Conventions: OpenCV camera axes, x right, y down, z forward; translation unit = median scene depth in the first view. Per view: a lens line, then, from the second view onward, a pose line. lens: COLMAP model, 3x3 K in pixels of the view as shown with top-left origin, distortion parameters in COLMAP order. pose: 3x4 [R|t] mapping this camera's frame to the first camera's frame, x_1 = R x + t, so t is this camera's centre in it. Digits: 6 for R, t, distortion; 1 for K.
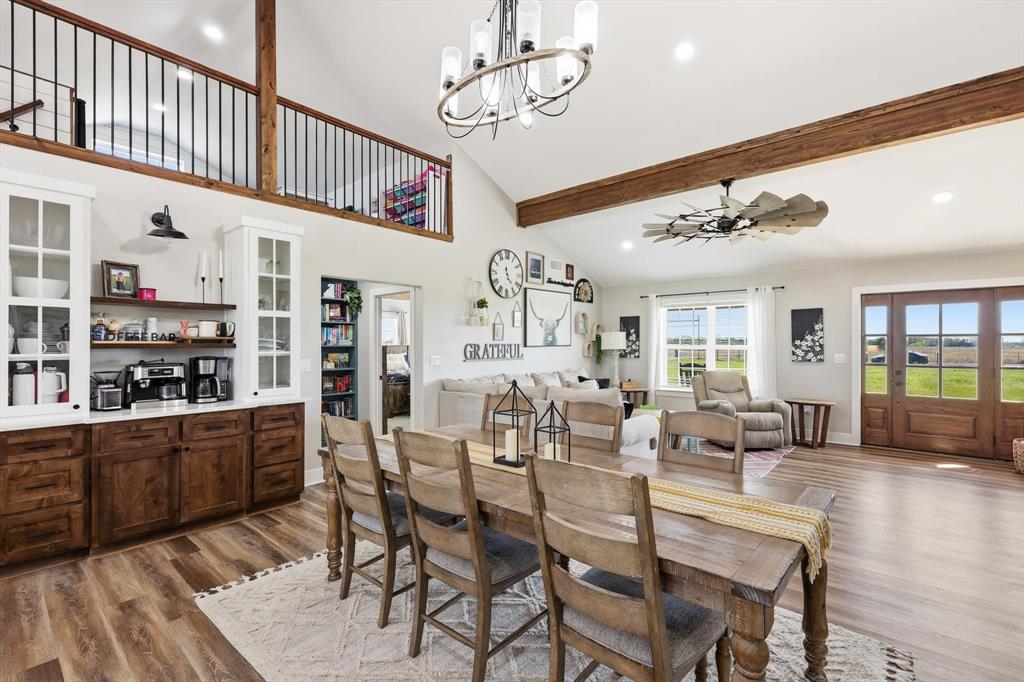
lens RADIAL K [[466.4, 0, 512.0], [0, 466.4, 341.0], [0, 0, 1]] dist [0.017002, 0.000088]
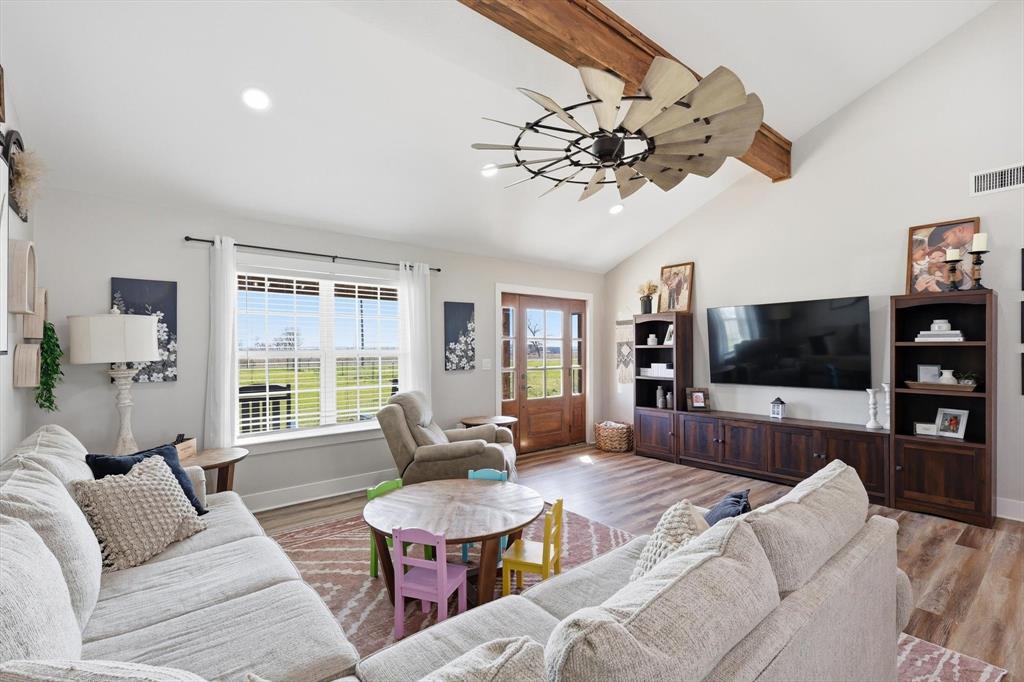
lens RADIAL K [[466.4, 0, 512.0], [0, 466.4, 341.0], [0, 0, 1]] dist [0.017002, 0.000088]
pose [[0.152725, 0.012724, 0.988187, -0.126857], [-0.003405, 0.999918, -0.012349, 0.005145], [-0.988263, -0.001479, 0.152756, 0.797607]]
